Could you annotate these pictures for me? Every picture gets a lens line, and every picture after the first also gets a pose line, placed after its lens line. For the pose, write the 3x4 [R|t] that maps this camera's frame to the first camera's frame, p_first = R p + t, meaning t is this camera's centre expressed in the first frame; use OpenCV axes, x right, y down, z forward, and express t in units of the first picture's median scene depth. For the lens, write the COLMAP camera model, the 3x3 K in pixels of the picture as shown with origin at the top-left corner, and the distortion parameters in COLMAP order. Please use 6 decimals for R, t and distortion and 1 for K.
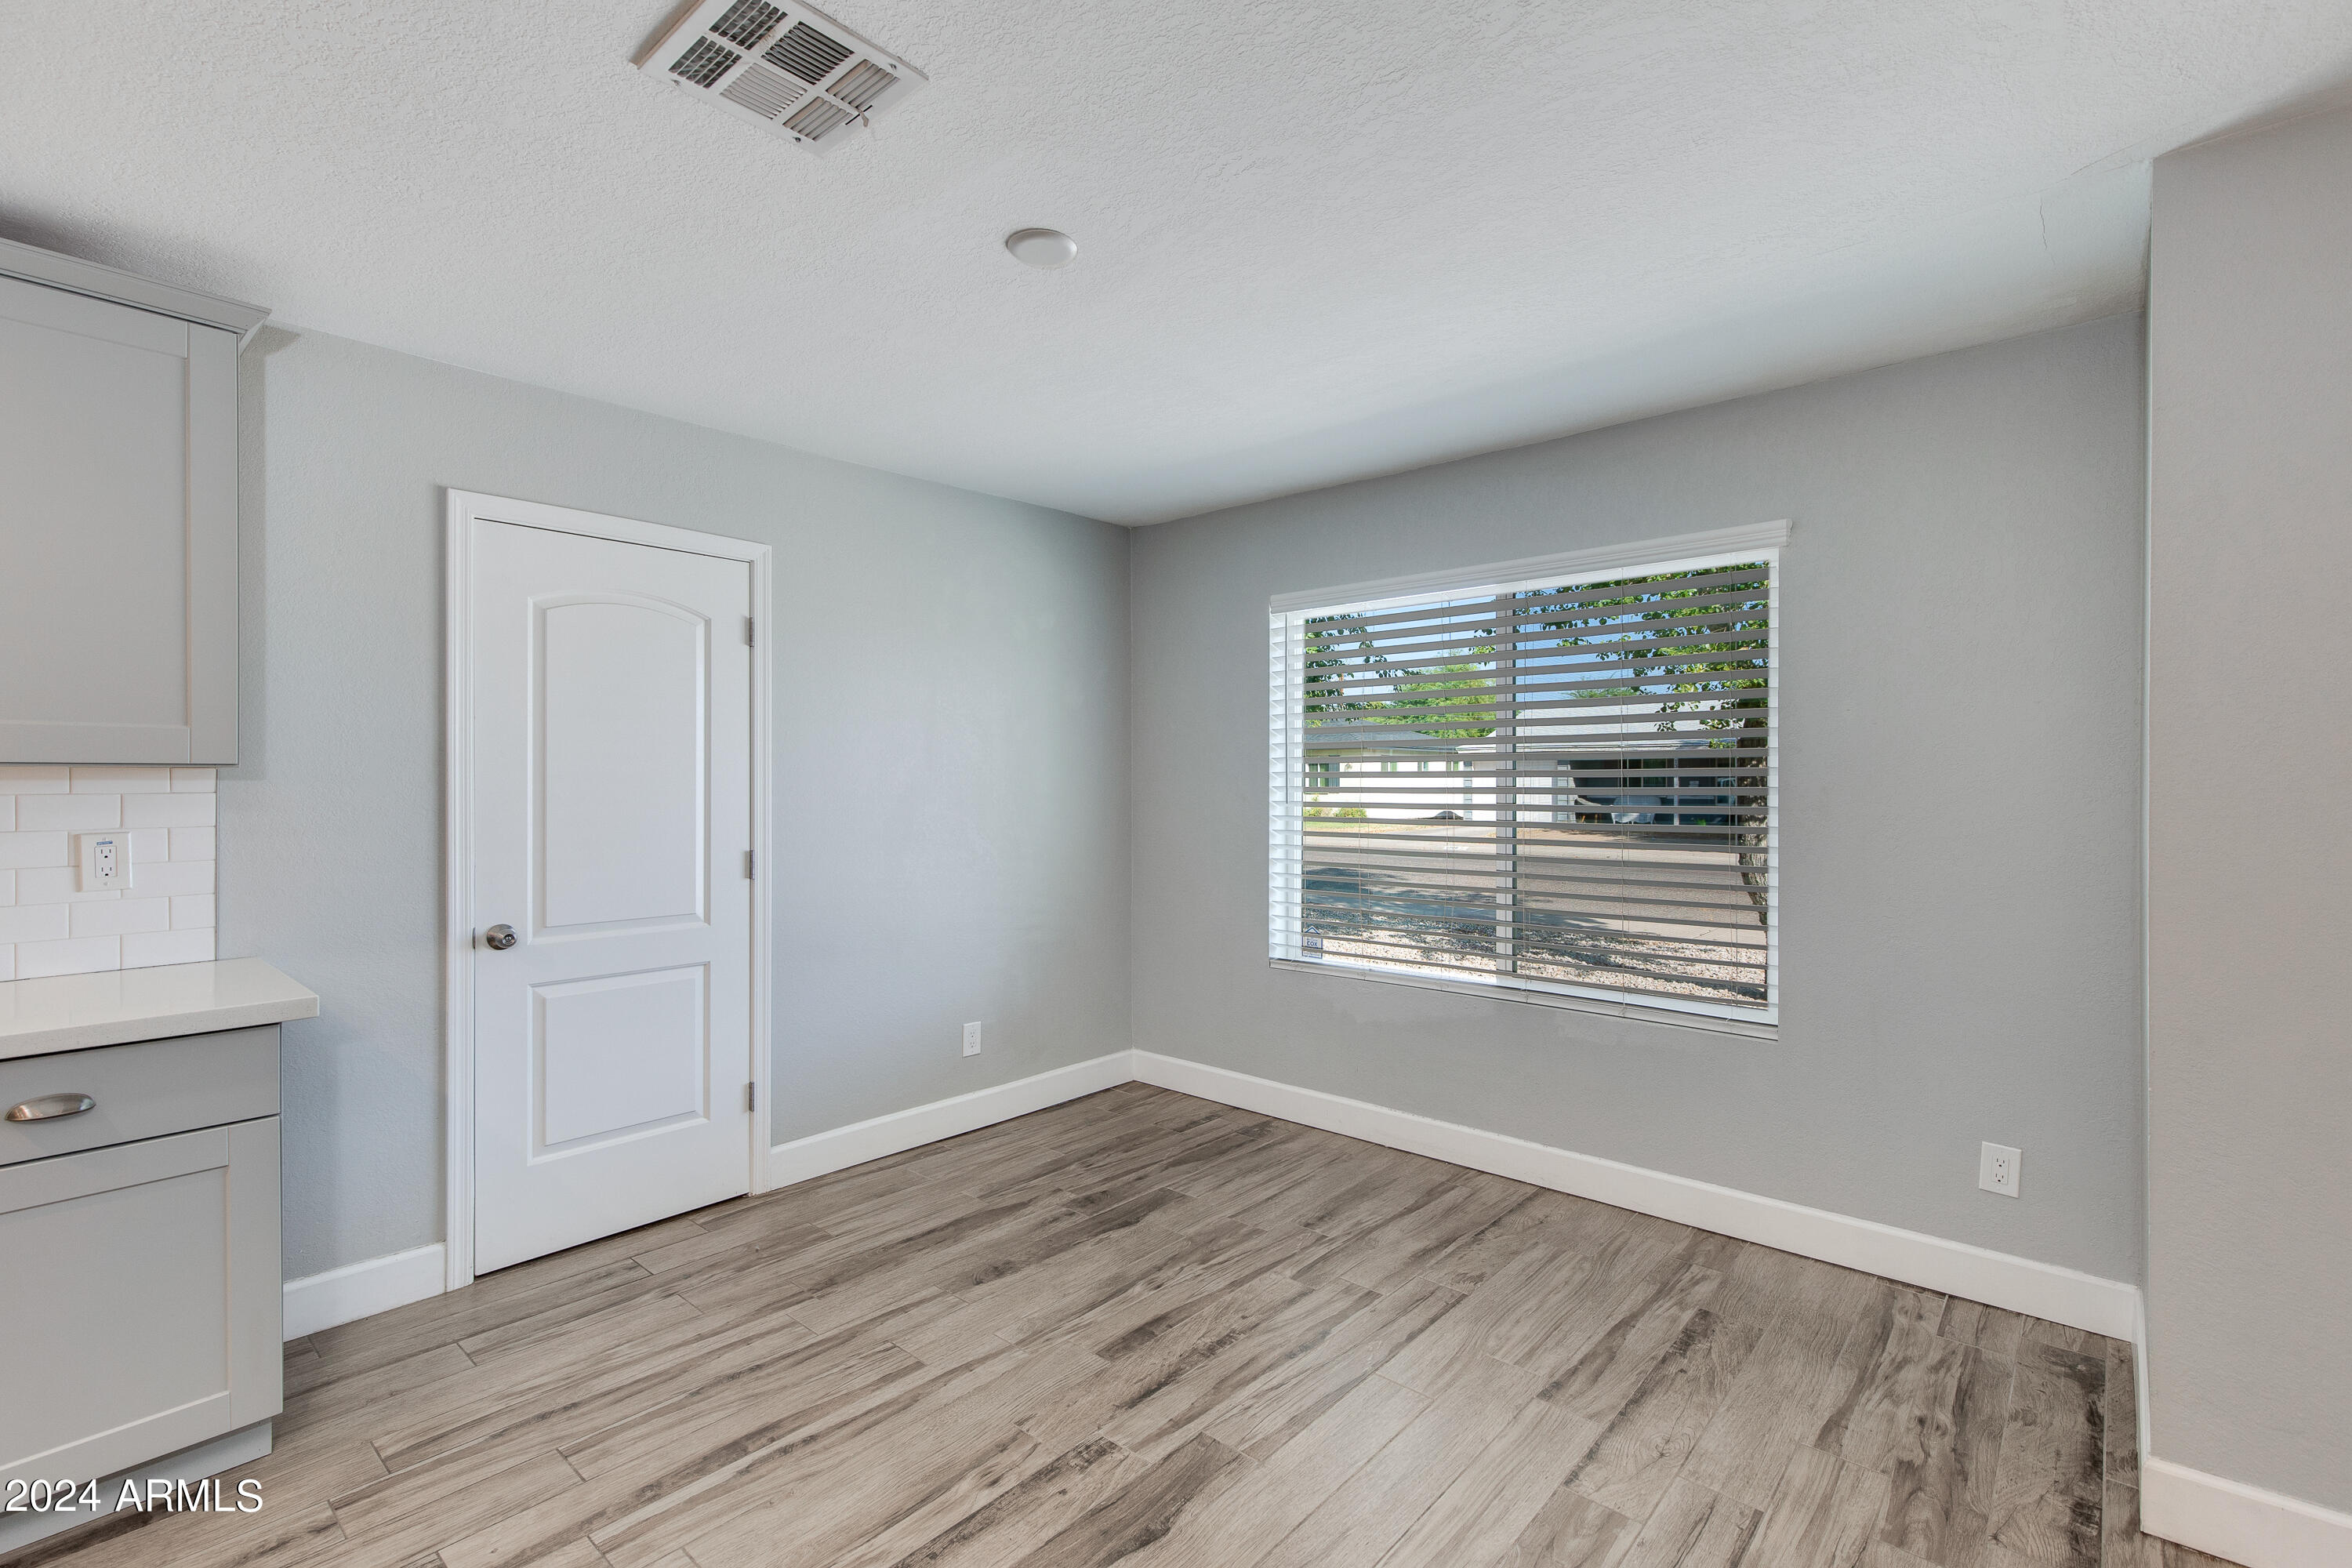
lens RADIAL K [[1085.0, 0, 1156.8], [0, 1085.0, 784.3], [0, 0, 1]] dist [0.001649, 0.000282]
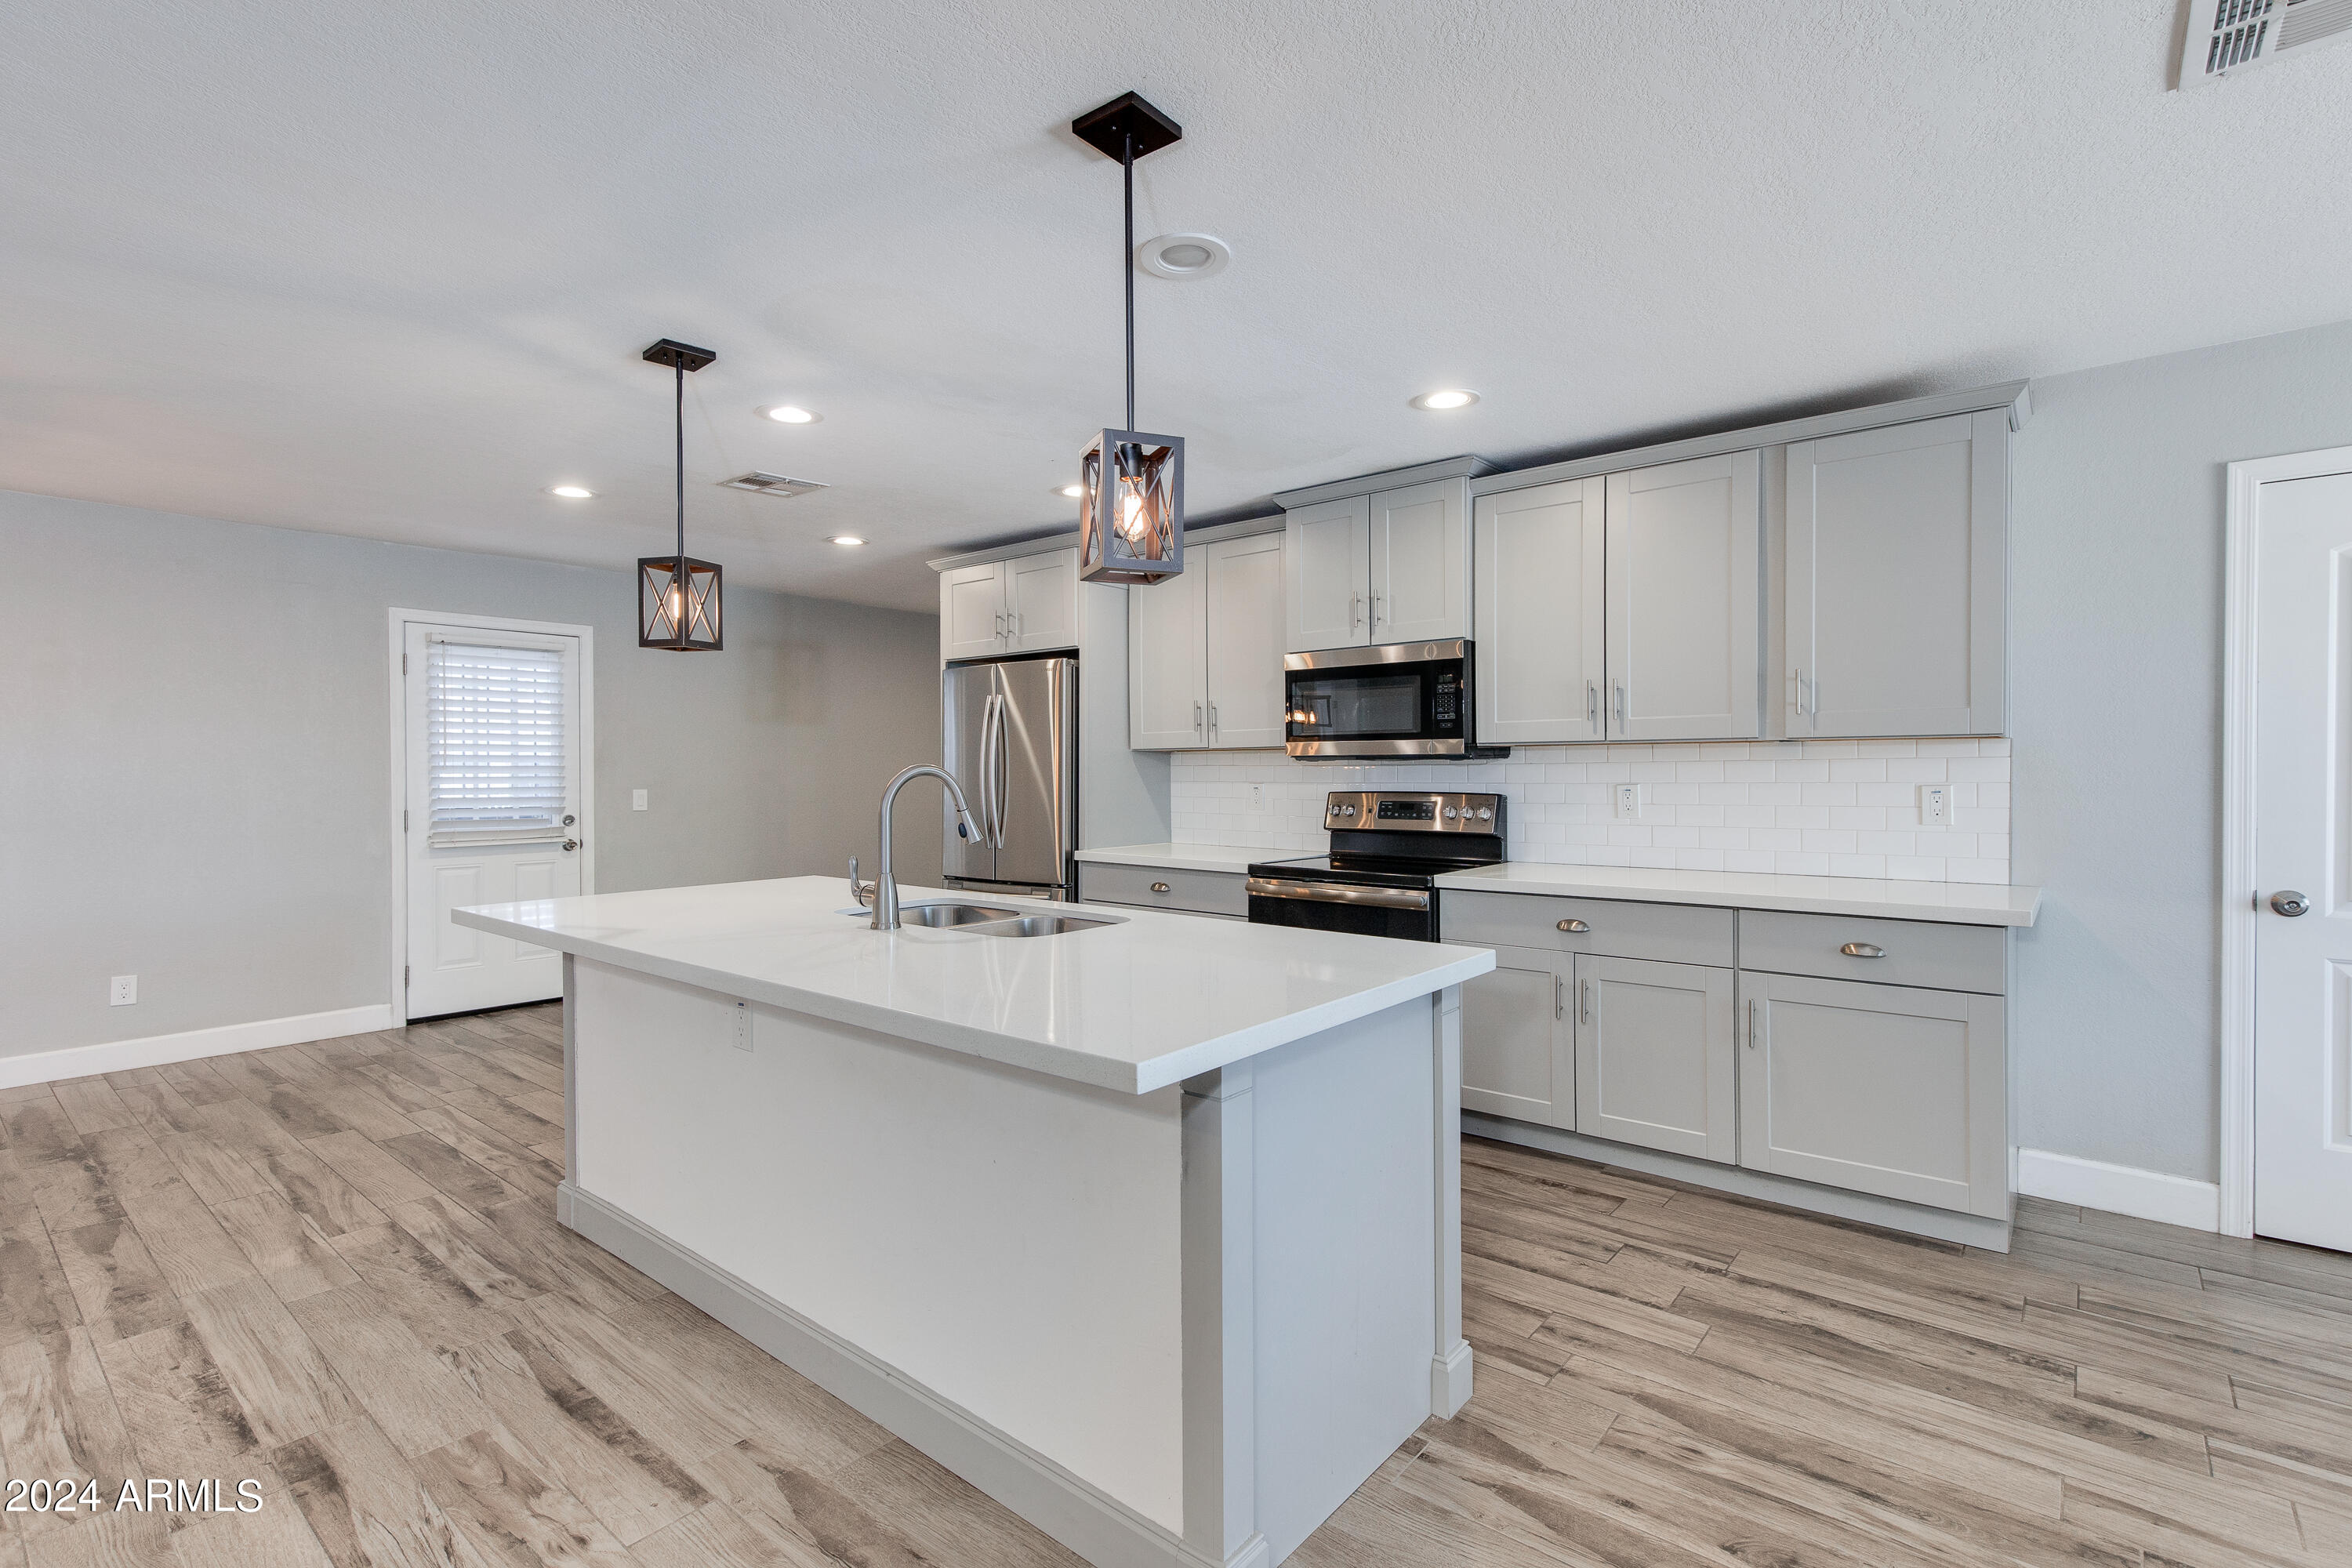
lens RADIAL K [[1078.9, 0, 1228.3], [0, 1078.9, 779.7], [0, 0, 1]] dist [0.001407, -0.000171]
pose [[0.071869, 0.006343, -0.997394, 0.320618], [0.000373, 0.999980, 0.006386, 0.023643], [0.997414, -0.000831, 0.071865, -0.028076]]
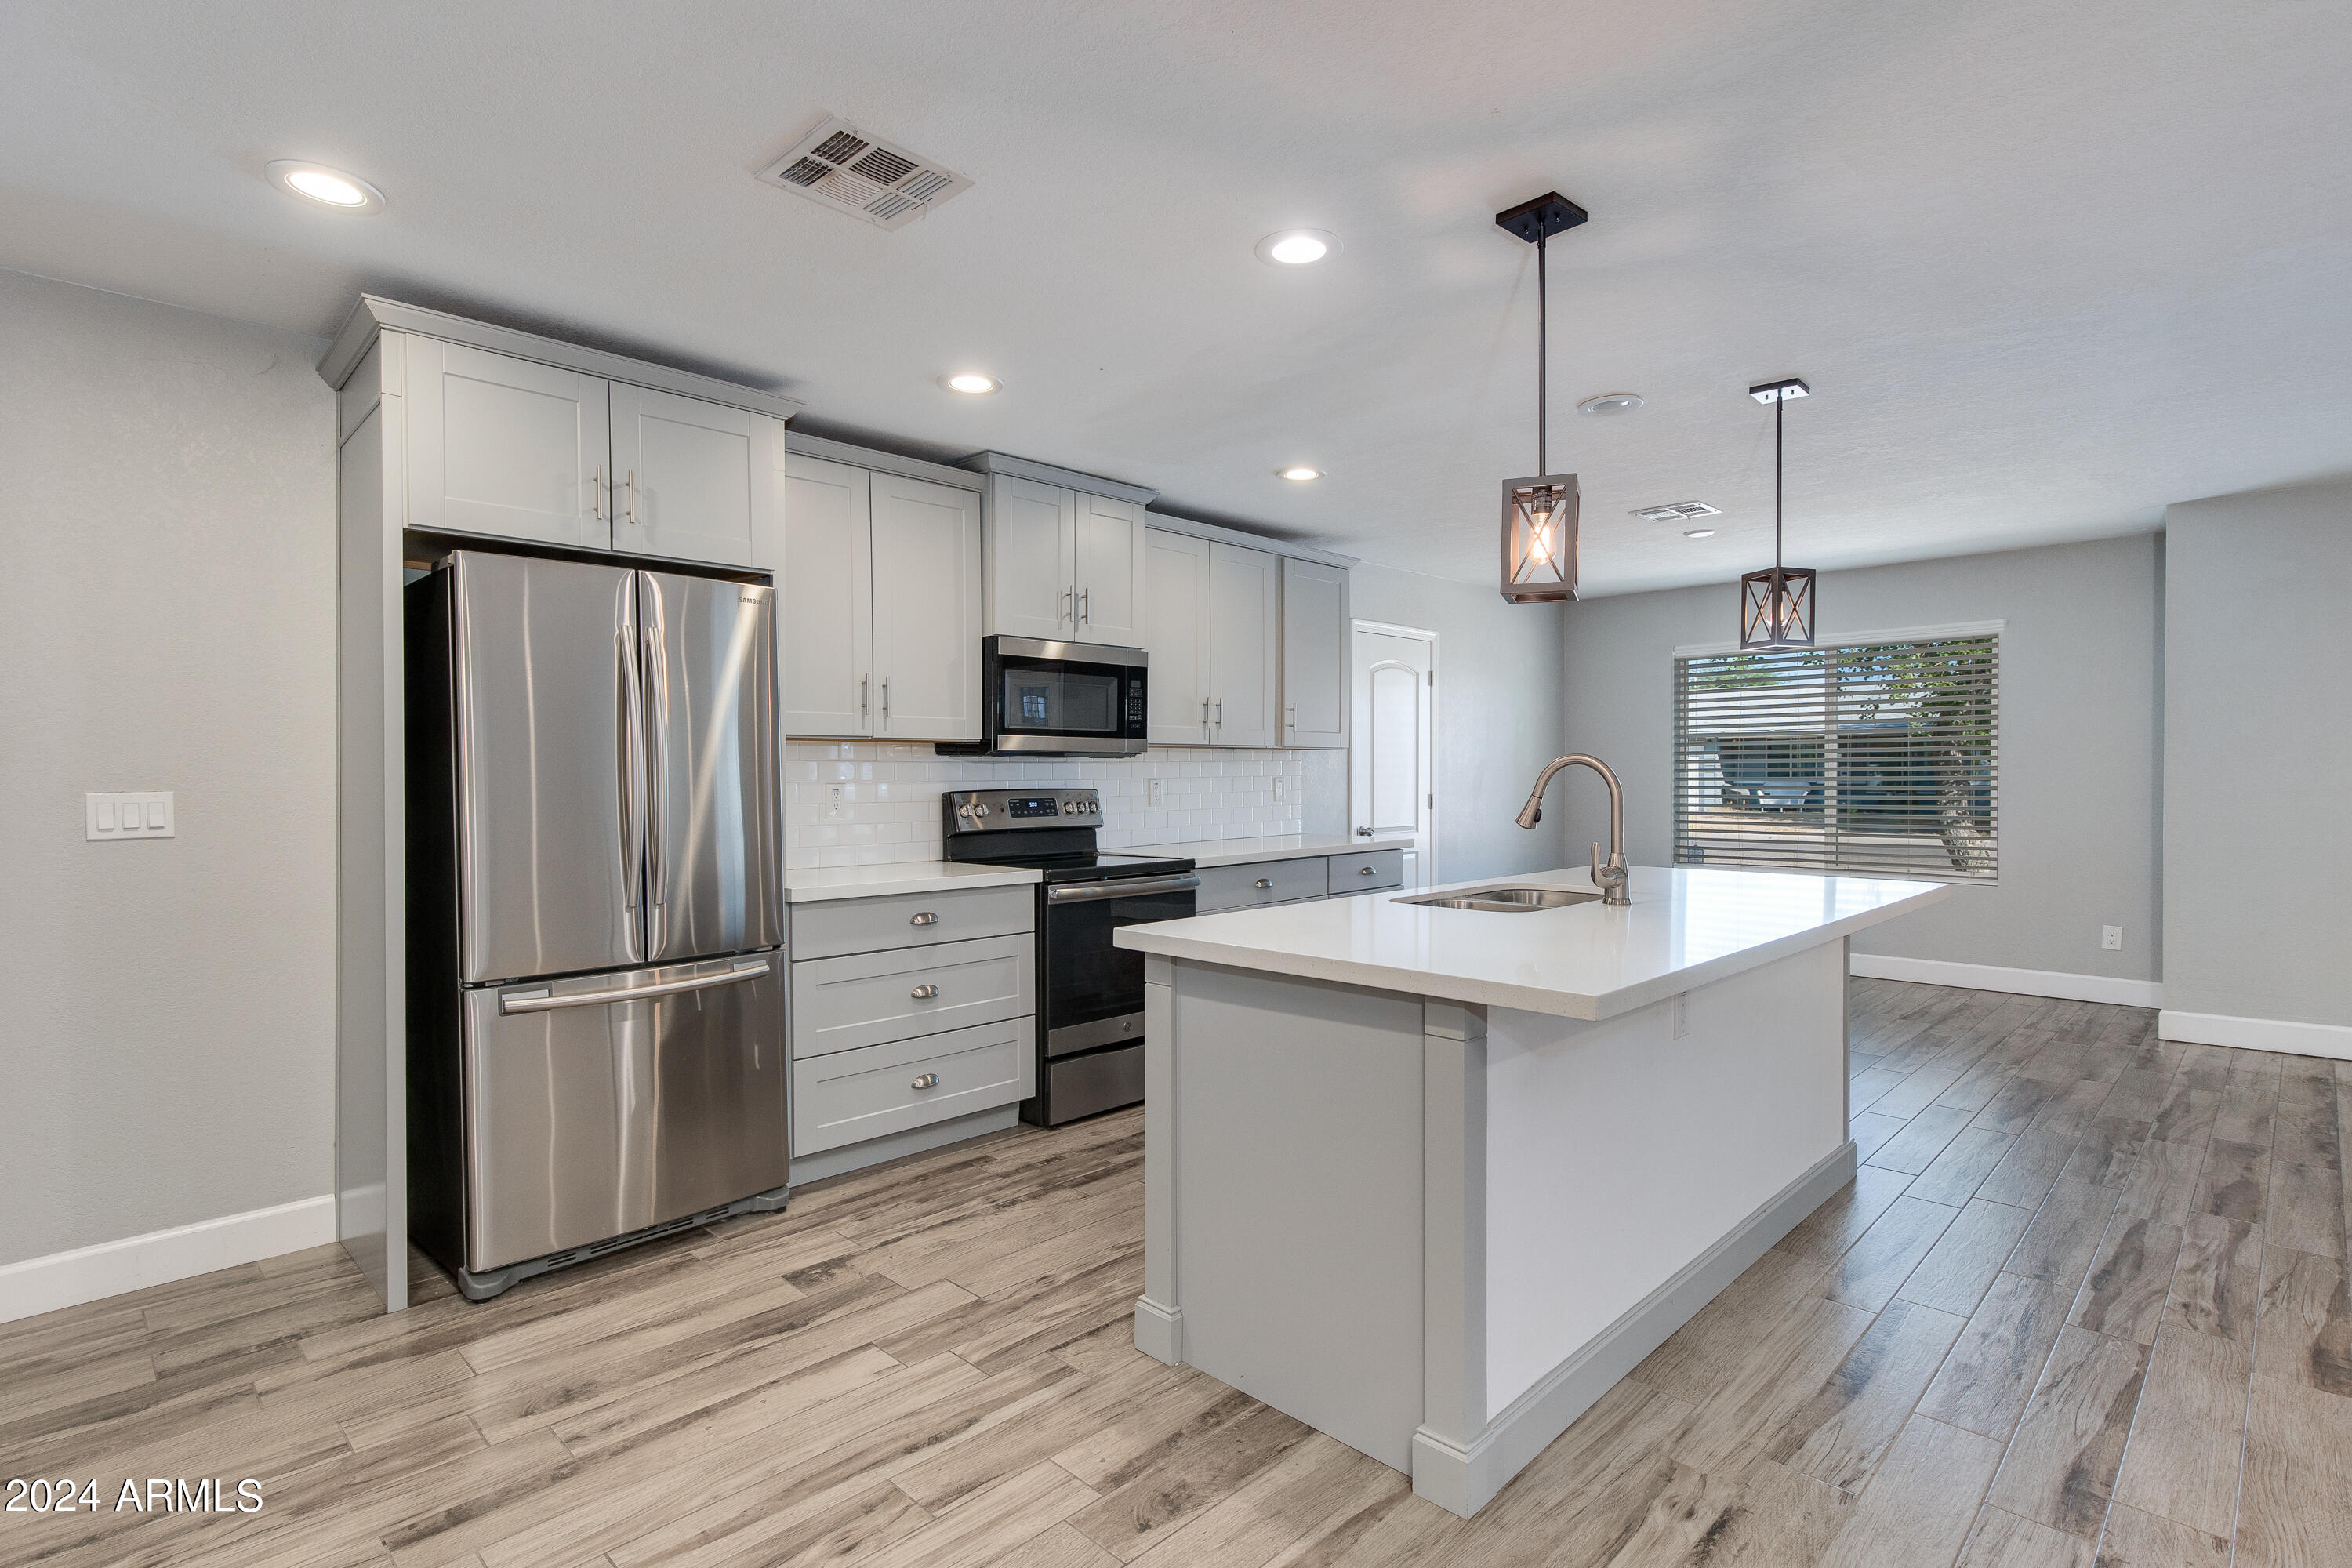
lens RADIAL K [[1141.5, 0, 1176.0], [0, 1141.5, 784.0], [0, 0, 1]] dist [-0.000258, 0.000942]
pose [[0.998961, -0.005236, -0.045275, -0.913689], [0.005606, 0.999952, 0.008046, 0.032337], [0.045231, -0.008292, 0.998942, -1.267370]]
